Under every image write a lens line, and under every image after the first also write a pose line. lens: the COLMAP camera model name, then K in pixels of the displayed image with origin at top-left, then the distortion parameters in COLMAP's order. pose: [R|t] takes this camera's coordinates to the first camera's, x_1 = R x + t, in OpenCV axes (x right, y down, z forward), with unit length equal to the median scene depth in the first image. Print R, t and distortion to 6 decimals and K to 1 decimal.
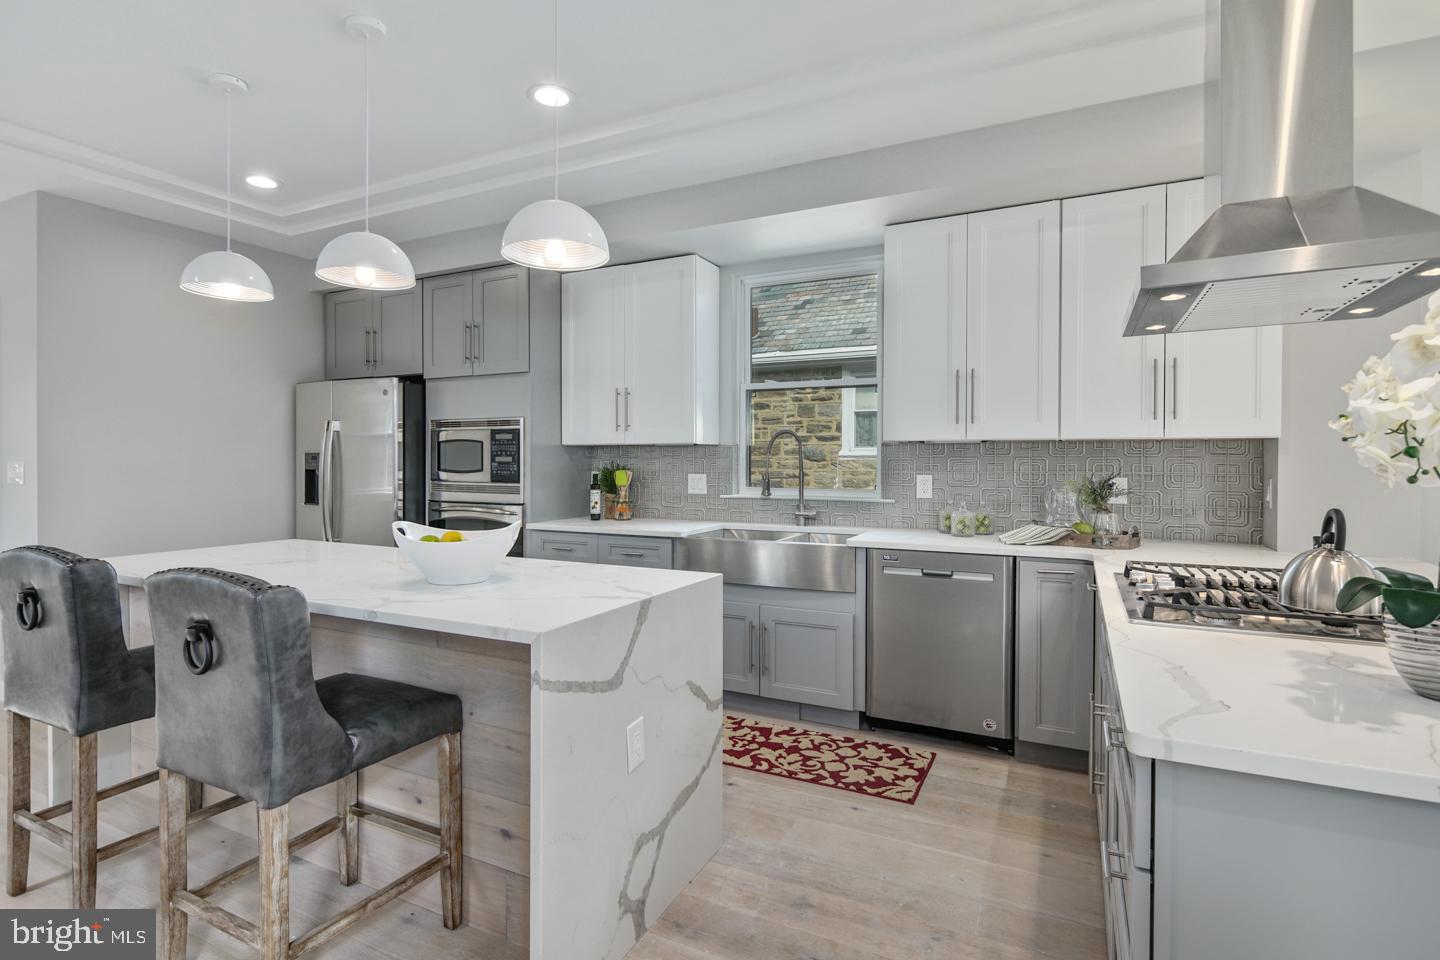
lens RADIAL K [[693.7, 0, 700.0], [0, 693.7, 466.6], [0, 0, 1]] dist [-0.001834, -0.000405]
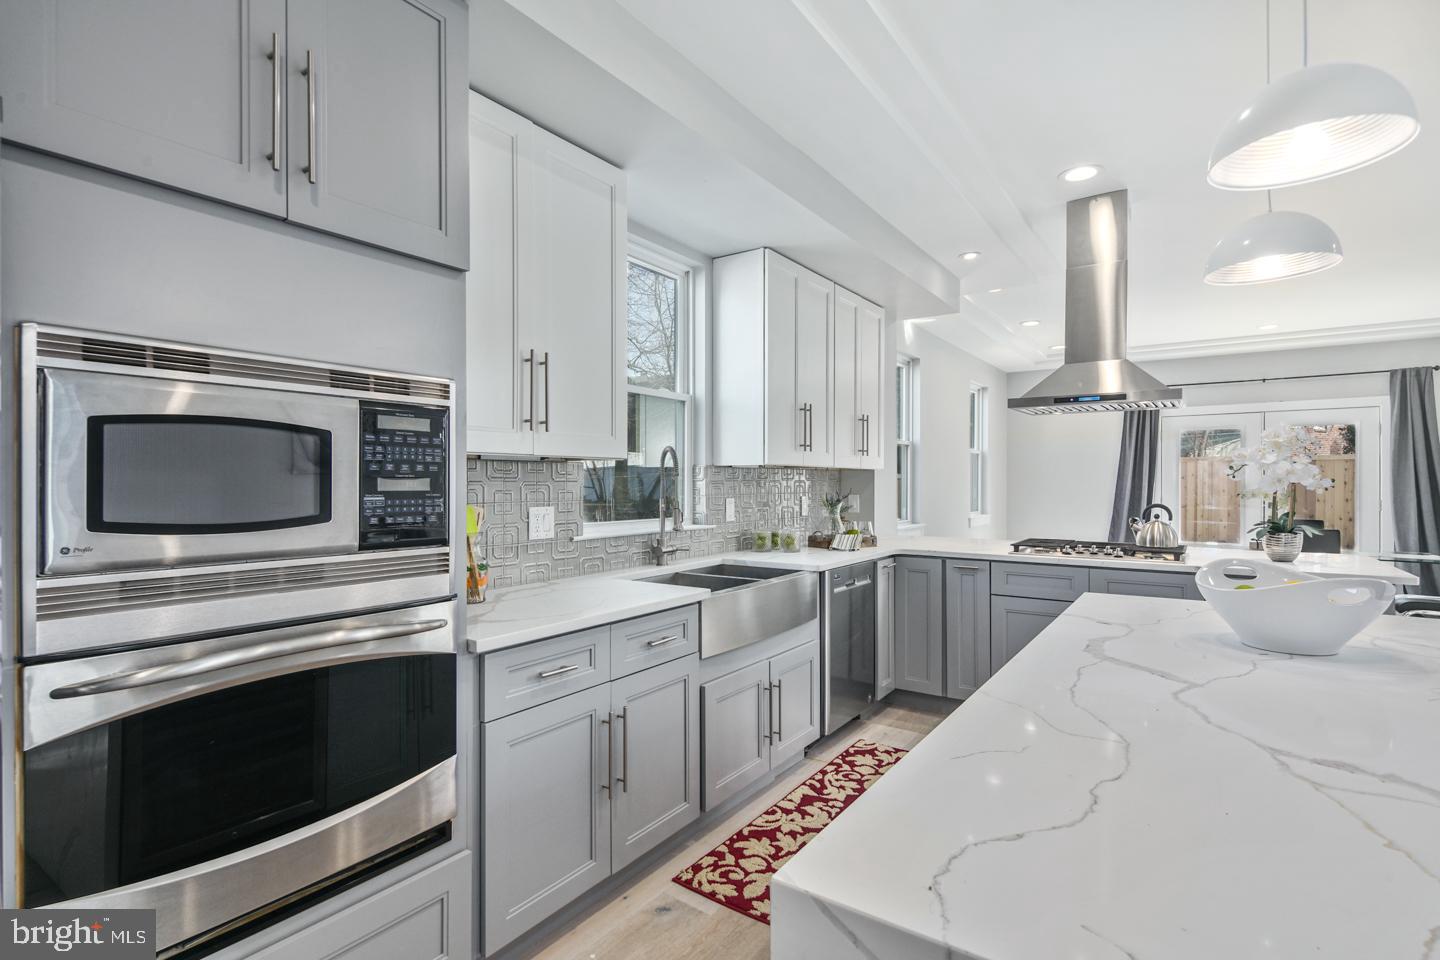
lens RADIAL K [[728.6, 0, 642.7], [0, 728.6, 479.9], [0, 0, 1]] dist [-0.004928, -0.001035]
pose [[0.175081, 0.001471, 0.984553, -0.845391], [0.011252, 0.999931, -0.003495, -0.013568], [-0.984490, 0.011691, 0.175053, 1.061374]]
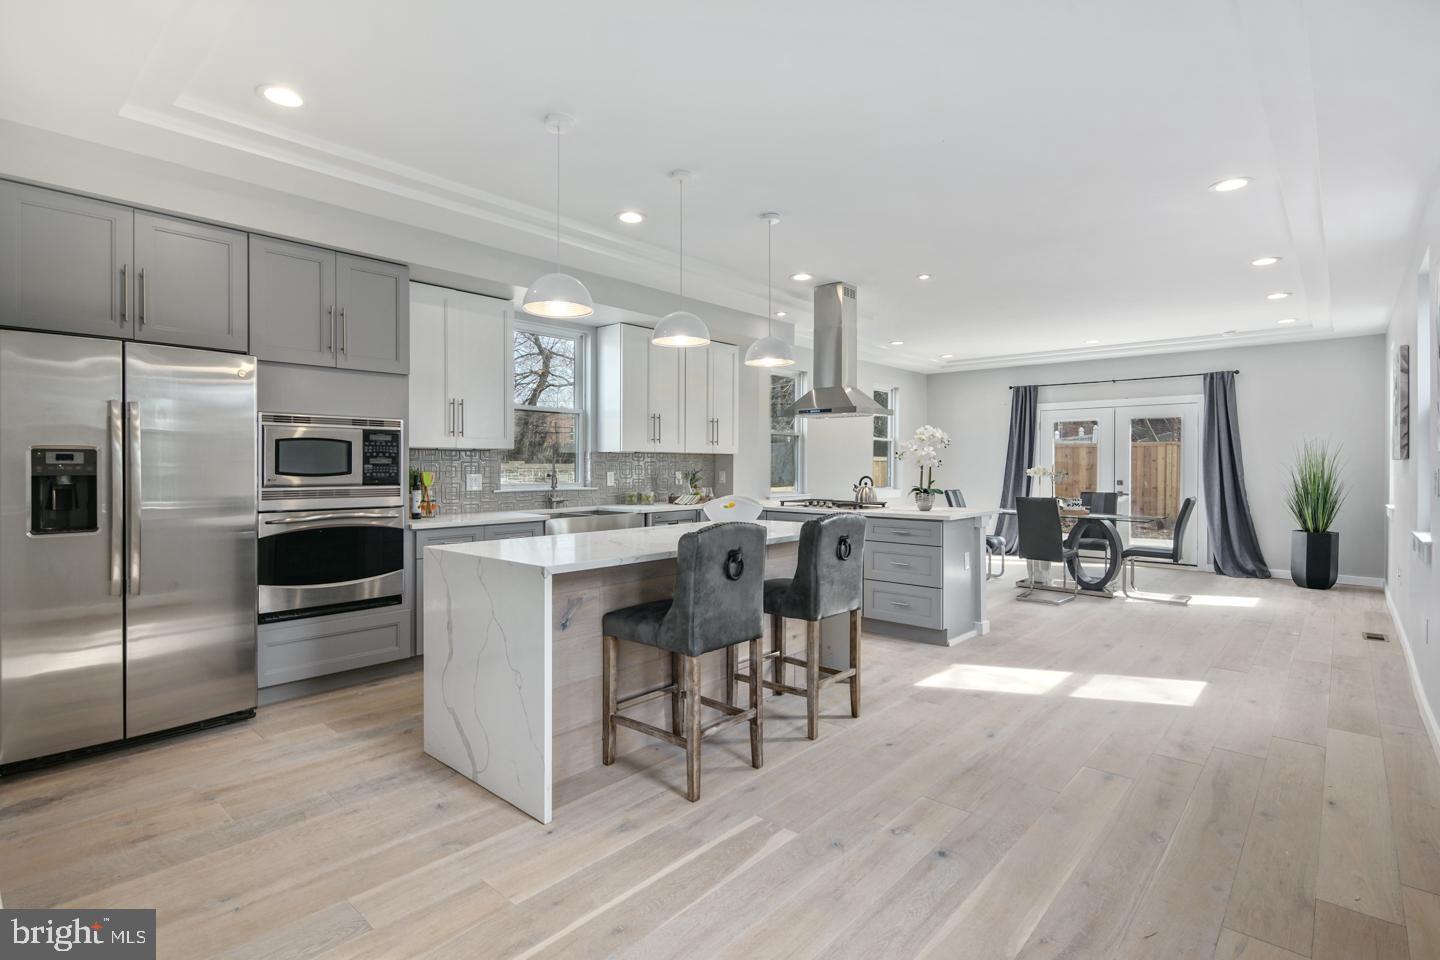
lens RADIAL K [[741.6, 0, 648.7], [0, 741.6, 464.4], [0, 0, 1]] dist [0.000242, -0.008201]
pose [[0.283331, 0.000102, 0.959022, -1.540812], [0.009473, 0.999951, -0.002905, 0.001064], [-0.958975, 0.009908, 0.283316, 0.456015]]
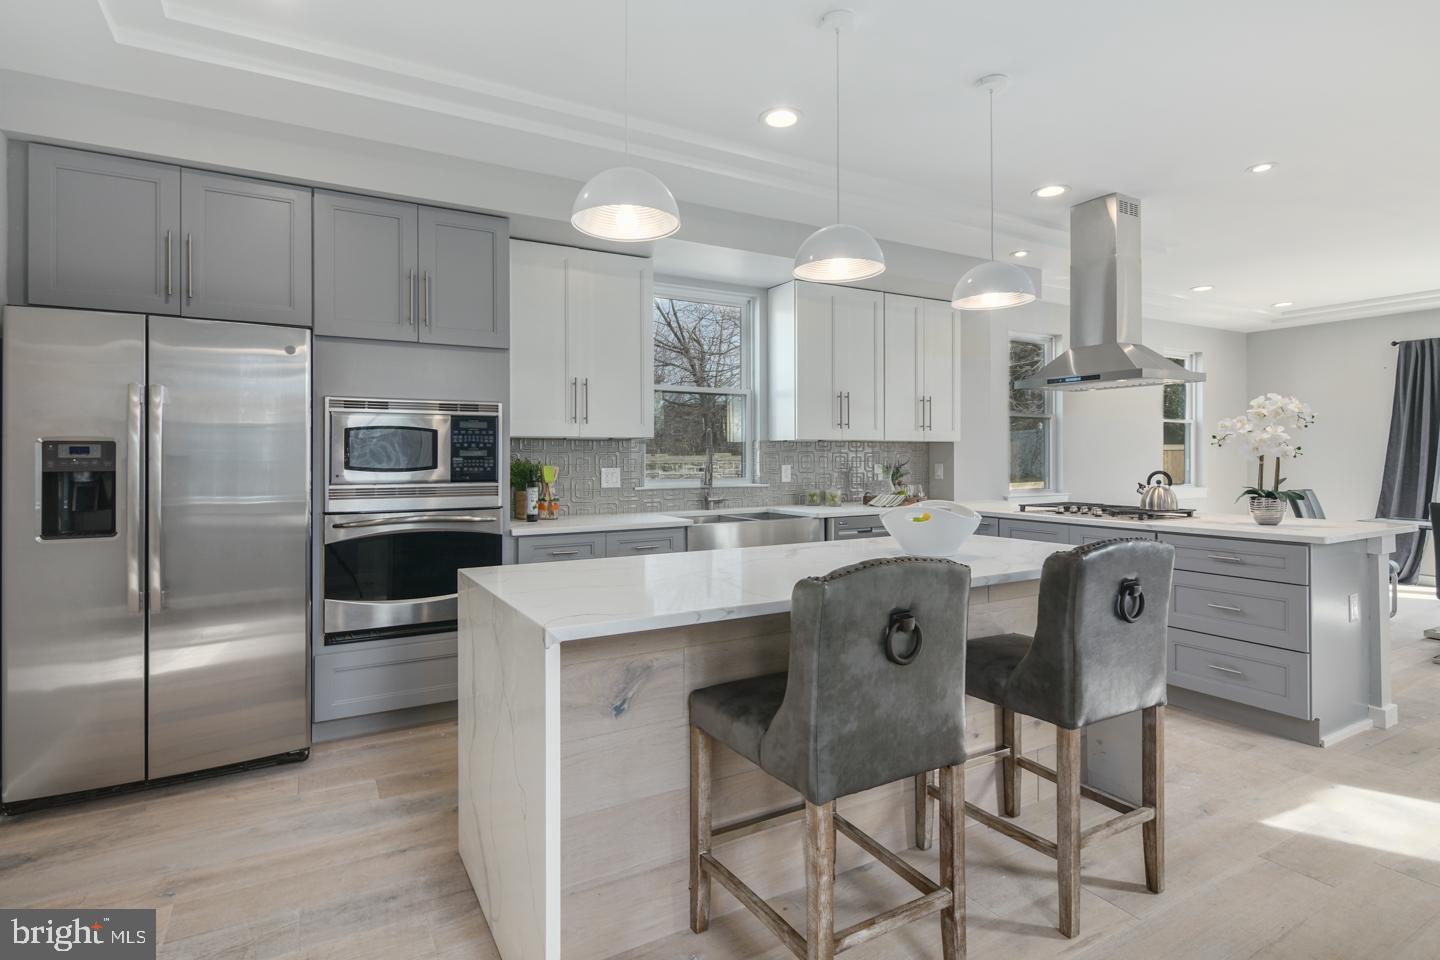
lens RADIAL K [[705.0, 0, 640.7], [0, 705.0, 453.3], [0, 0, 1]] dist [0.000992, -0.000913]
pose [[0.581483, 0.001650, 0.813557, -1.099983], [0.012724, 0.999857, -0.011121, 0.001707], [-0.813459, 0.016818, 0.581379, 0.480216]]
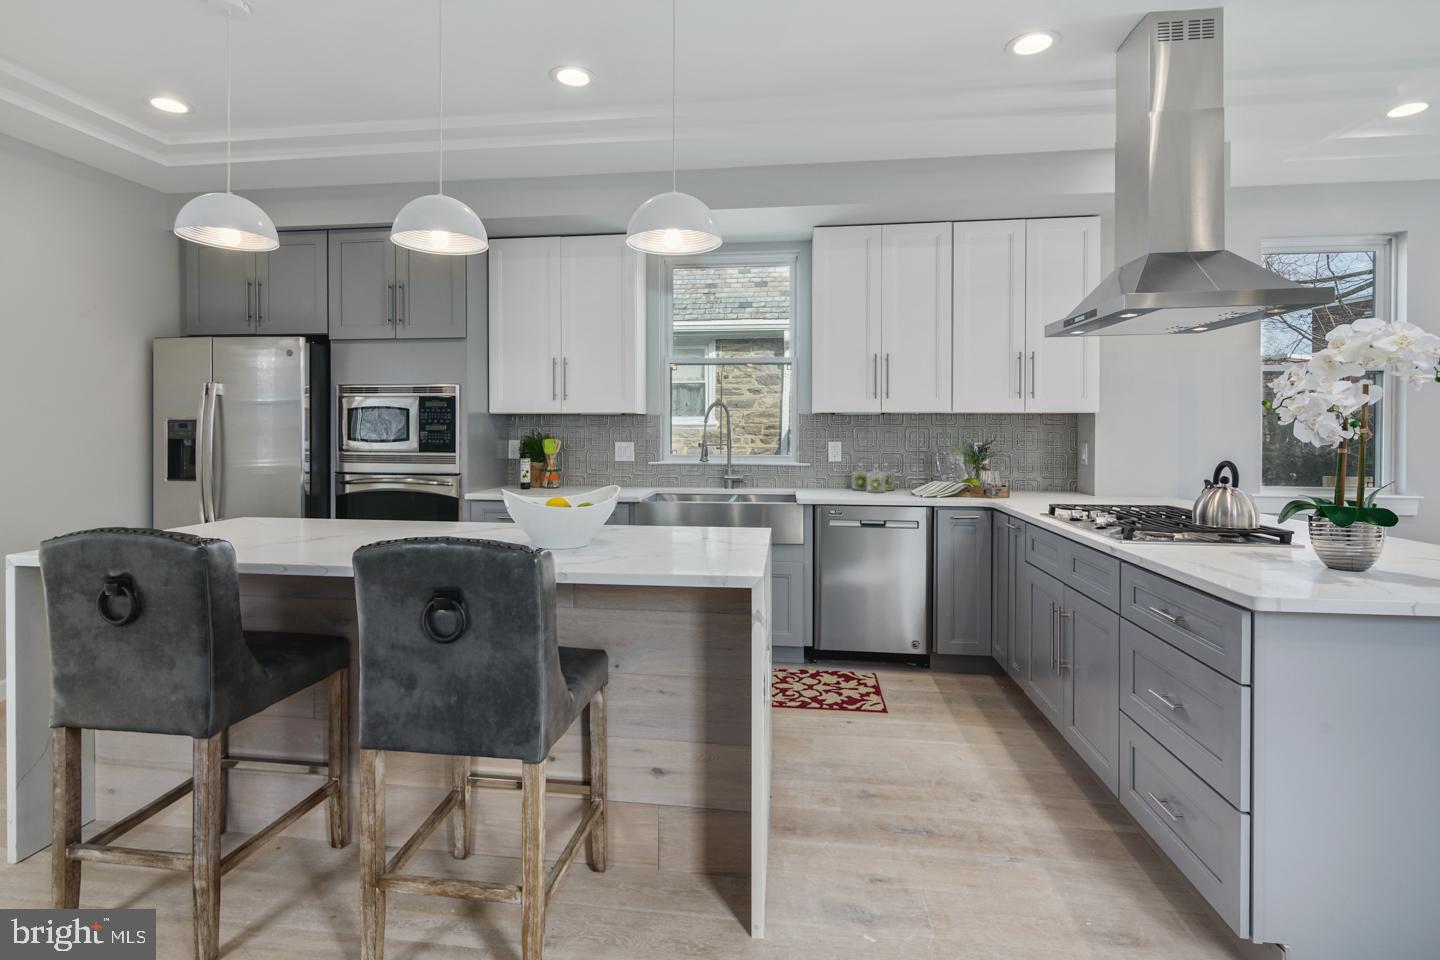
lens RADIAL K [[693.1, 0, 691.0], [0, 693.1, 432.4], [0, 0, 1]] dist [-0.003909, 0.000315]
pose [[0.943555, -0.000303, 0.331216, -0.350956], [0.002039, 0.999986, -0.004892, 0.001663], [-0.331210, 0.005291, 0.943542, -0.026984]]
